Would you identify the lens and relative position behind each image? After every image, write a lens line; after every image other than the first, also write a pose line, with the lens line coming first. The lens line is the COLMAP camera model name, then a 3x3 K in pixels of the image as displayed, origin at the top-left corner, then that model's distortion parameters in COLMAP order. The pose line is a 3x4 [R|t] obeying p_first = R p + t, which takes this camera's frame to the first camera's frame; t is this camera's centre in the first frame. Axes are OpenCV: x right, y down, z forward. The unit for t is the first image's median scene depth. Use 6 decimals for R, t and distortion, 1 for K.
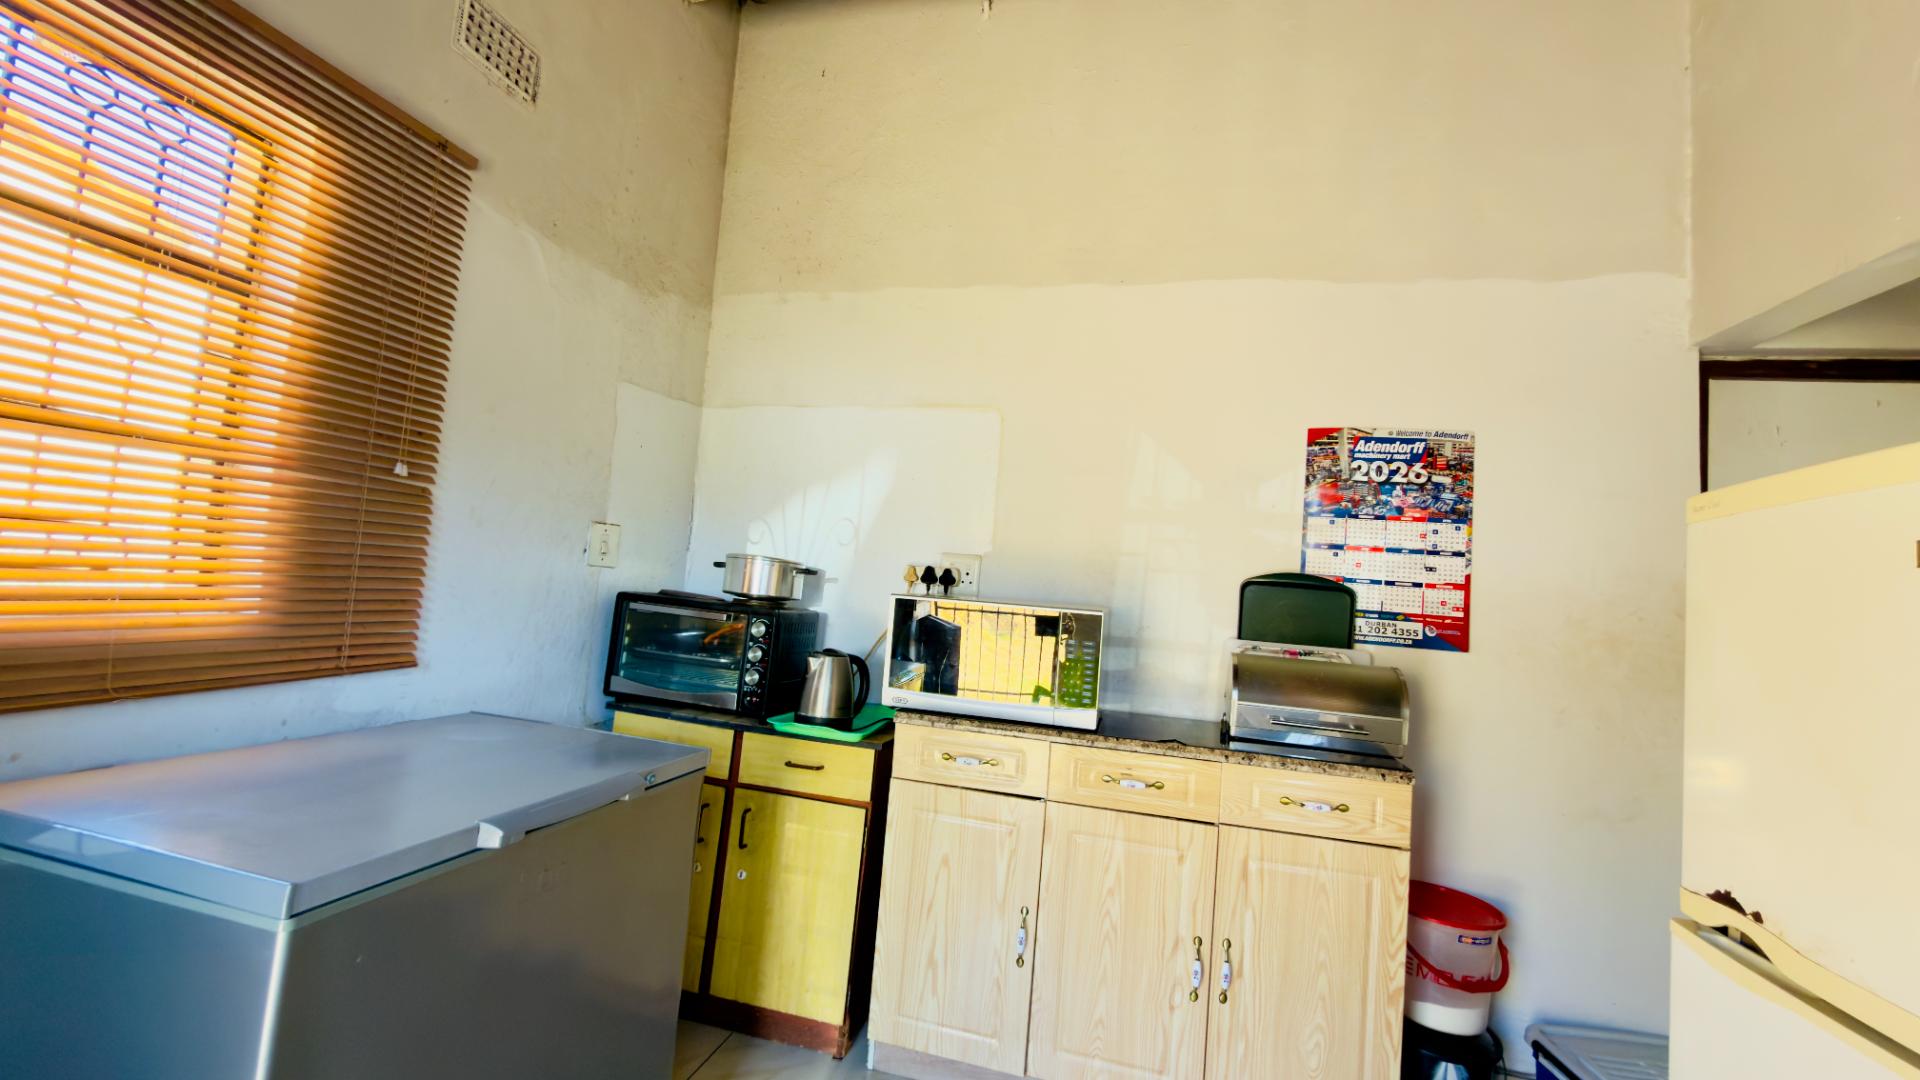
lens RADIAL K [[761.0, 0, 960.0], [0, 761.0, 540.0], [0, 0, 1]] dist [-0.000817, 0.000168]
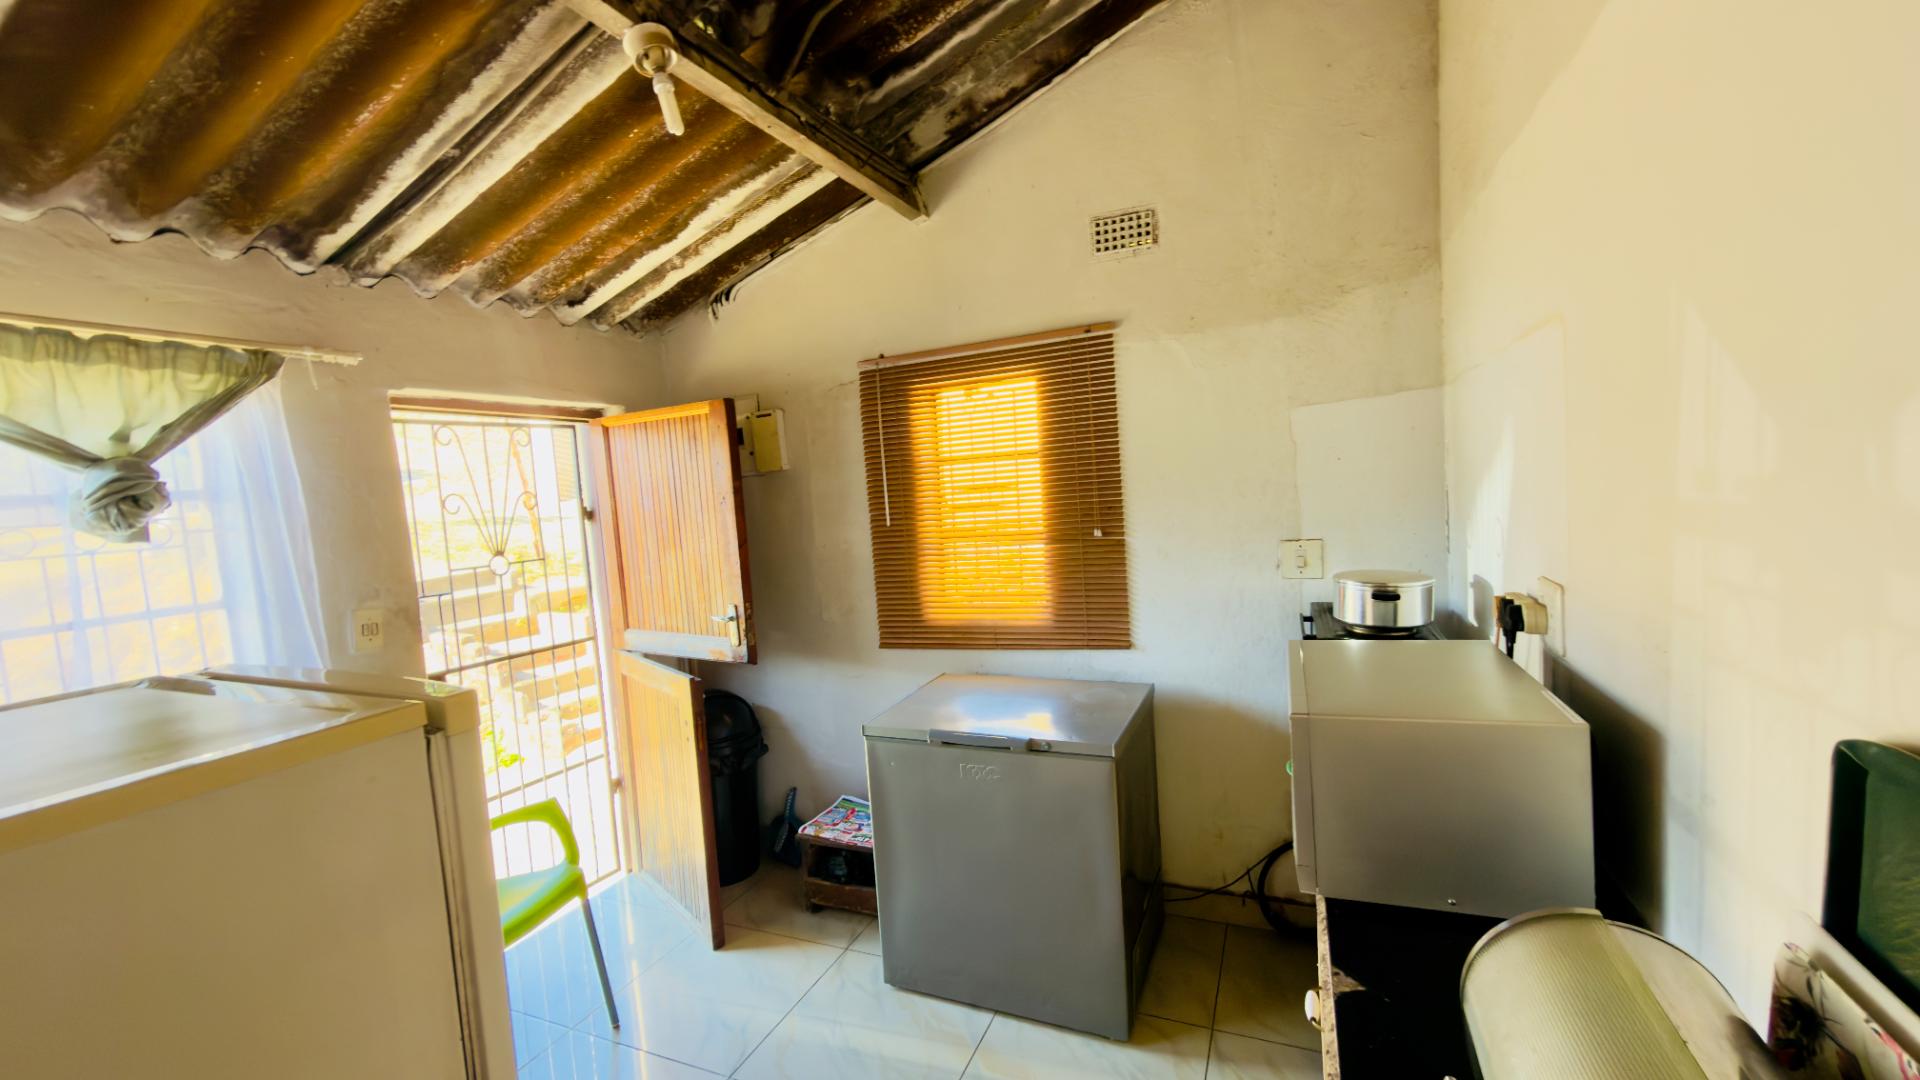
lens RADIAL K [[769.0, 0, 963.6], [0, 769.0, 542.7], [0, 0, 1]] dist [-0.000561, -0.000026]
pose [[-0.159256, -0.006531, -0.987216, 0.838901], [0.110725, 0.993551, -0.024435, -0.052070], [0.981008, -0.113201, -0.157506, 0.818478]]
